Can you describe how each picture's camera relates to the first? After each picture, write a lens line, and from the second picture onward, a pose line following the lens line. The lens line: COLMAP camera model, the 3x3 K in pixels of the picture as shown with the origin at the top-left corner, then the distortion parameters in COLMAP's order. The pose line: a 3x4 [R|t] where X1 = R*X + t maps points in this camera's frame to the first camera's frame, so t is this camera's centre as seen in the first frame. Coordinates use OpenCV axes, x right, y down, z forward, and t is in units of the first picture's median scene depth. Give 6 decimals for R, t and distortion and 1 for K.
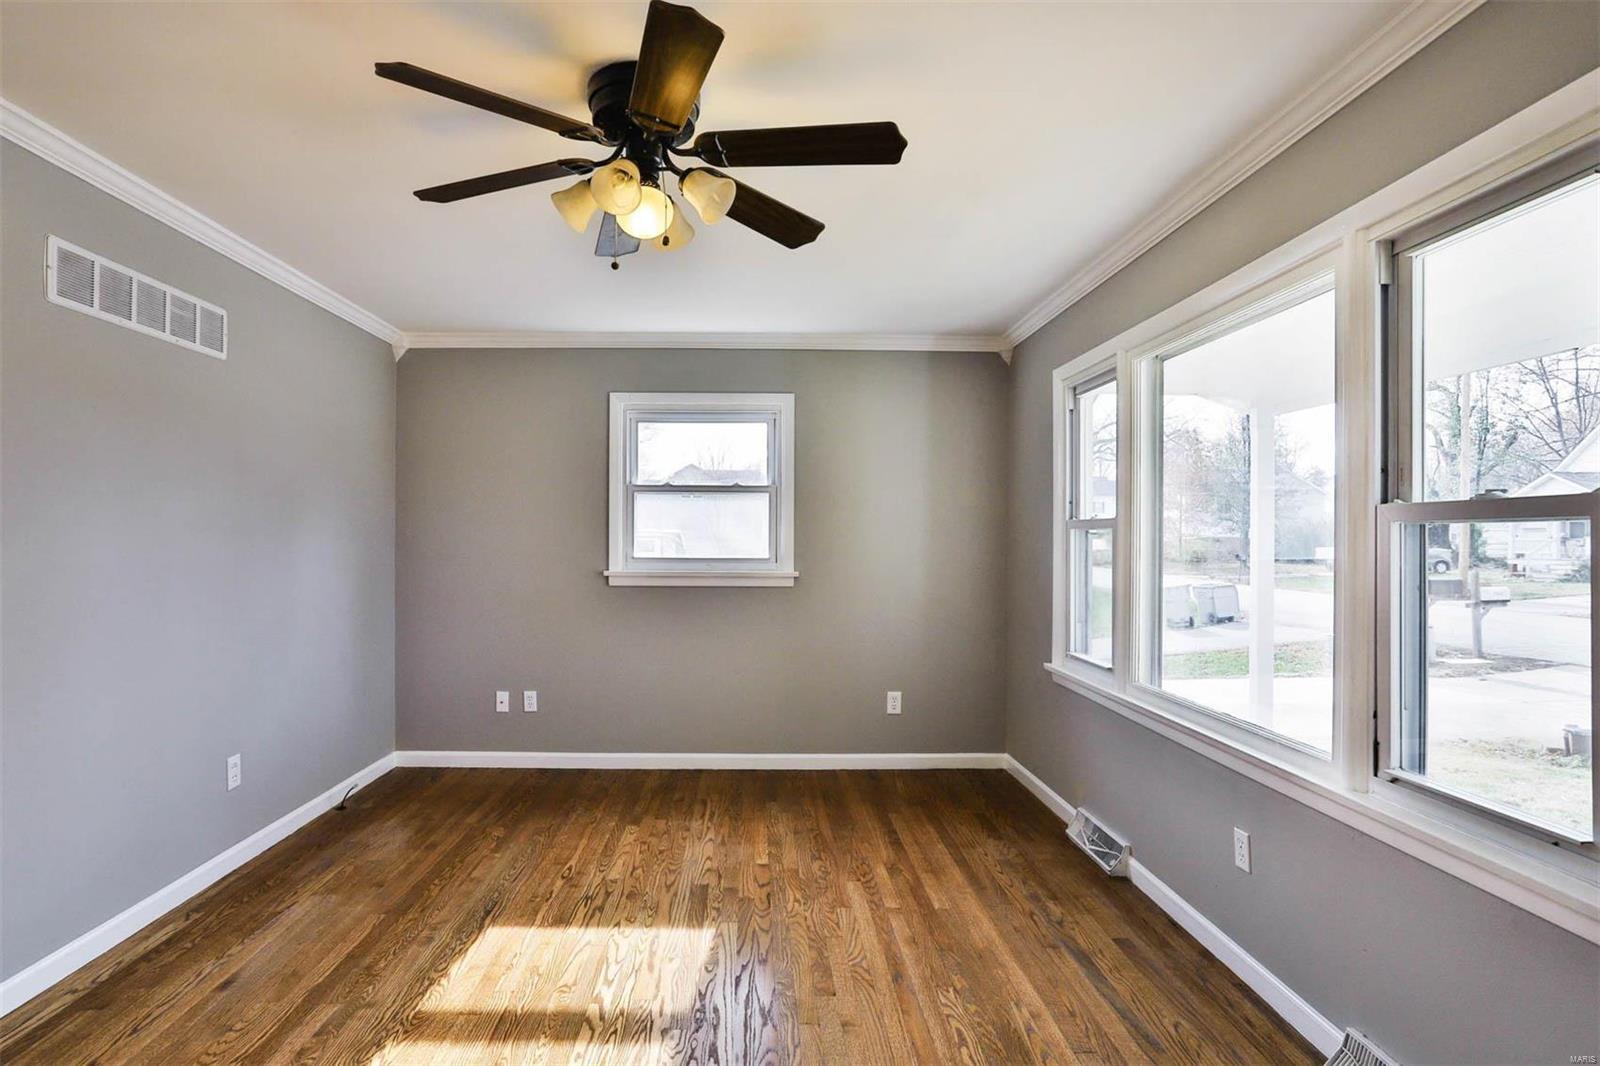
lens RADIAL K [[831.7, 0, 760.1], [0, 831.7, 539.0], [0, 0, 1]] dist [-0.060749, 0.039367]
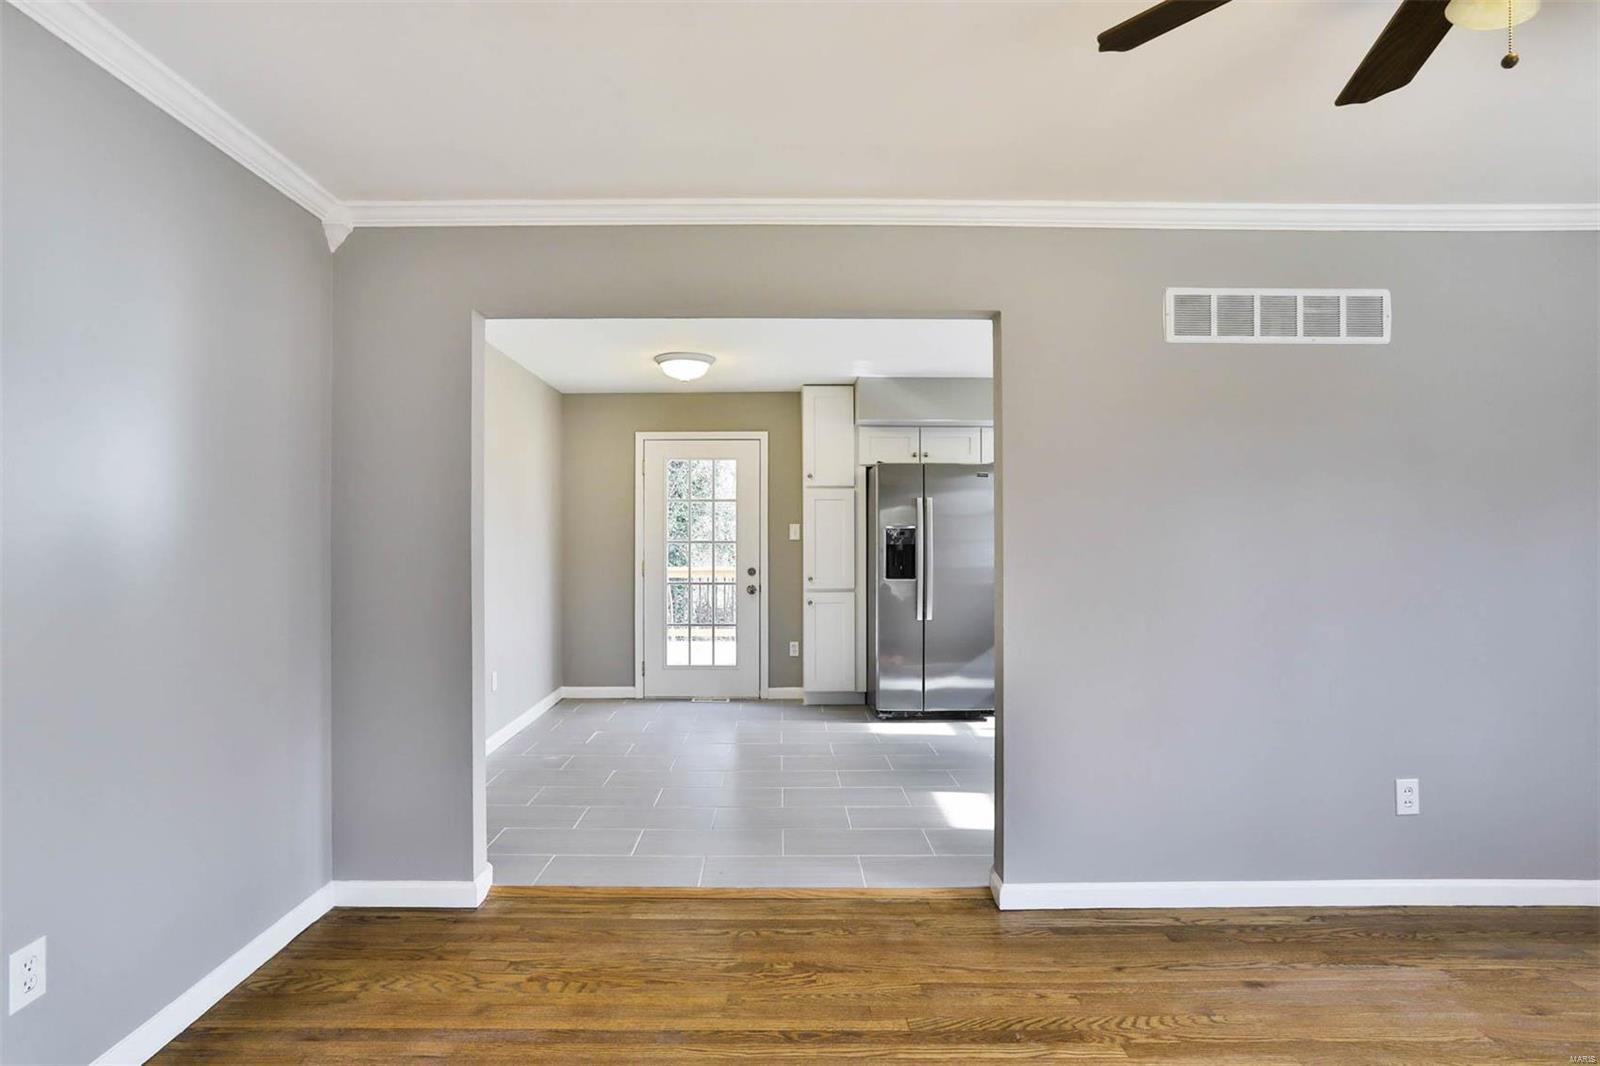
lens RADIAL K [[826.8, 0, 781.8], [0, 826.8, 530.9], [0, 0, 1]] dist [-0.058917, 0.033175]
pose [[-0.008305, -0.015312, -0.999848, 0.267130], [-0.000349, 0.999883, -0.015310, 0.006832], [0.999965, 0.000221, -0.008309, 0.333457]]
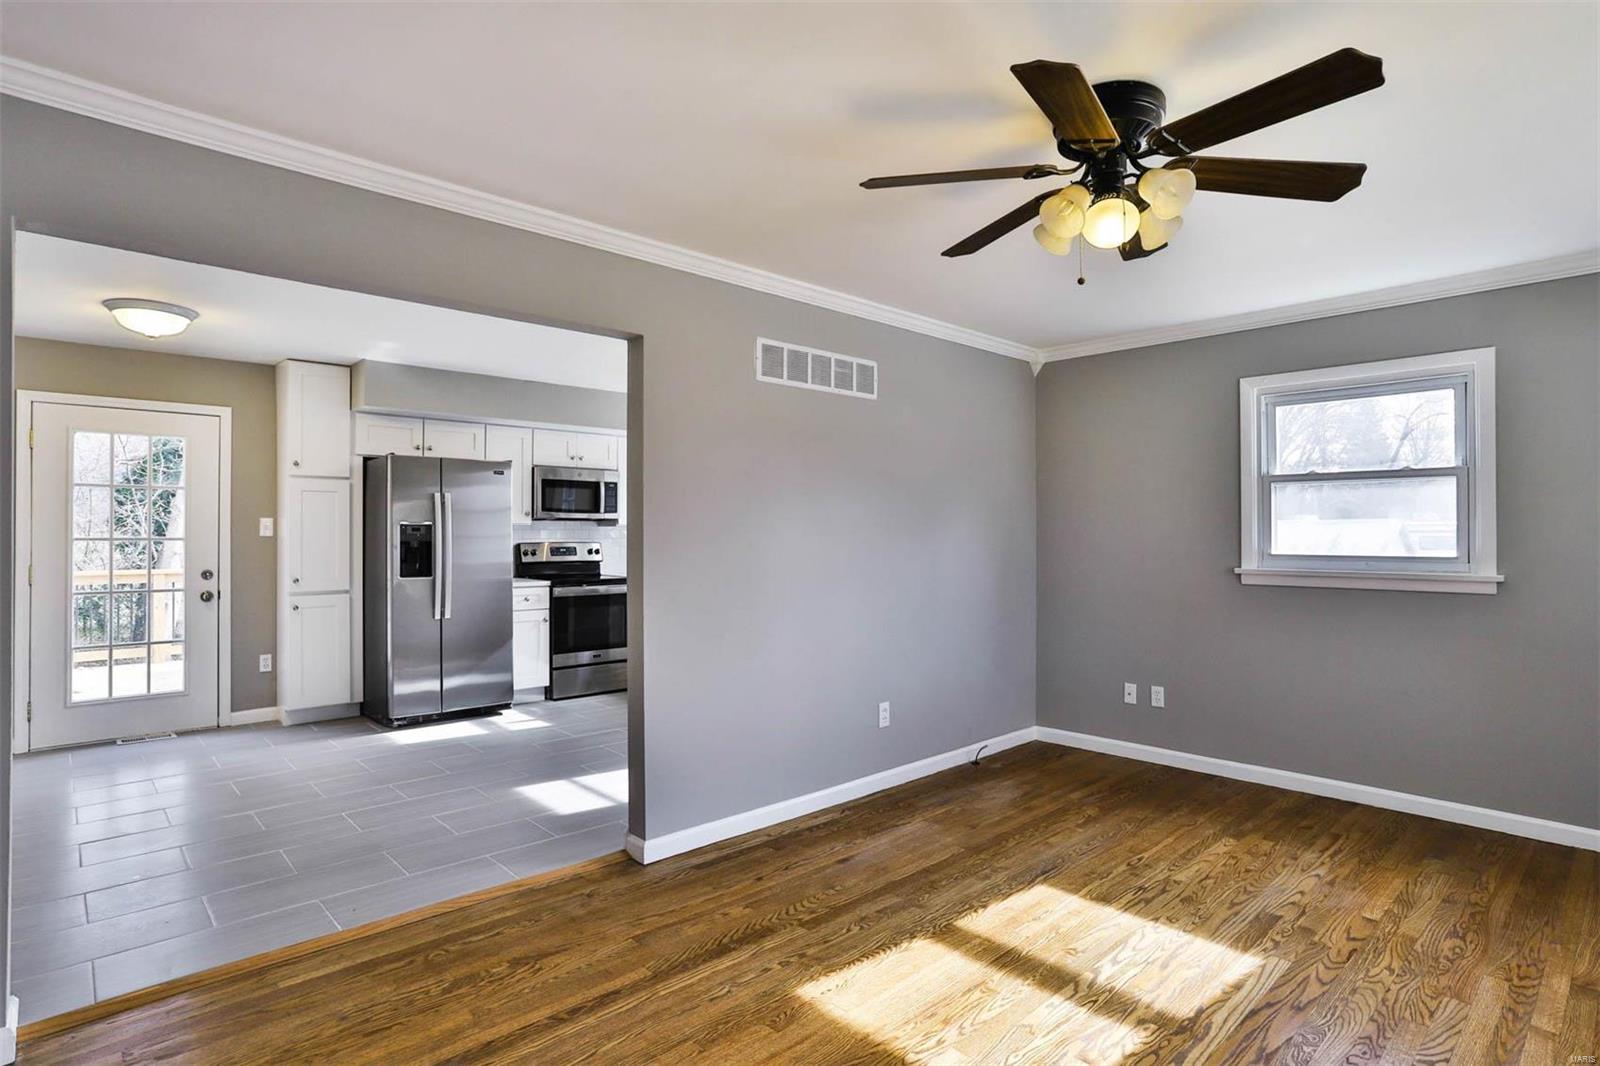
lens RADIAL K [[826.8, 0, 781.8], [0, 826.8, 530.9], [0, 0, 1]] dist [-0.058917, 0.033175]
pose [[0.667911, -0.006778, -0.744211, 0.238254], [0.003320, 0.999976, -0.006127, -0.000075], [0.744234, 0.001622, 0.667917, -0.001191]]
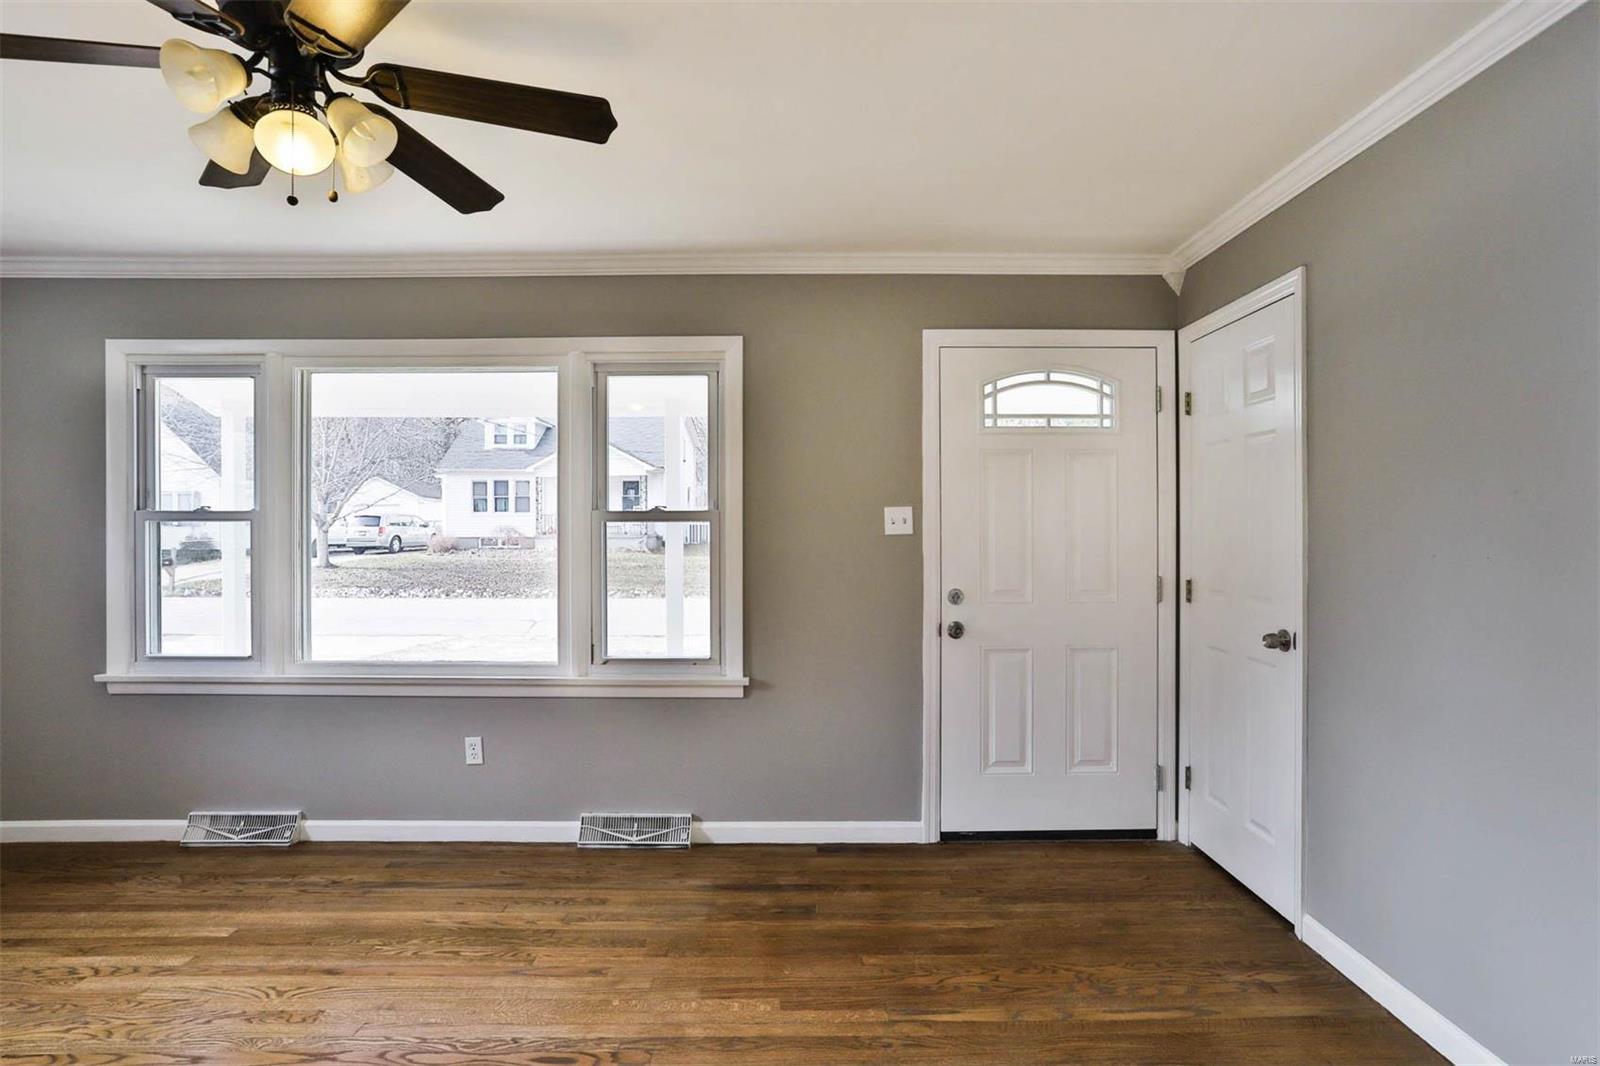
lens RADIAL K [[836.8, 0, 798.6], [0, 836.8, 516.2], [0, 0, 1]] dist [-0.057437, 0.036514]
pose [[0.004216, 0.011186, 0.999929, -0.670427], [0.002534, 0.999934, -0.011197, -0.005897], [-0.999988, 0.002581, 0.004187, 0.341942]]
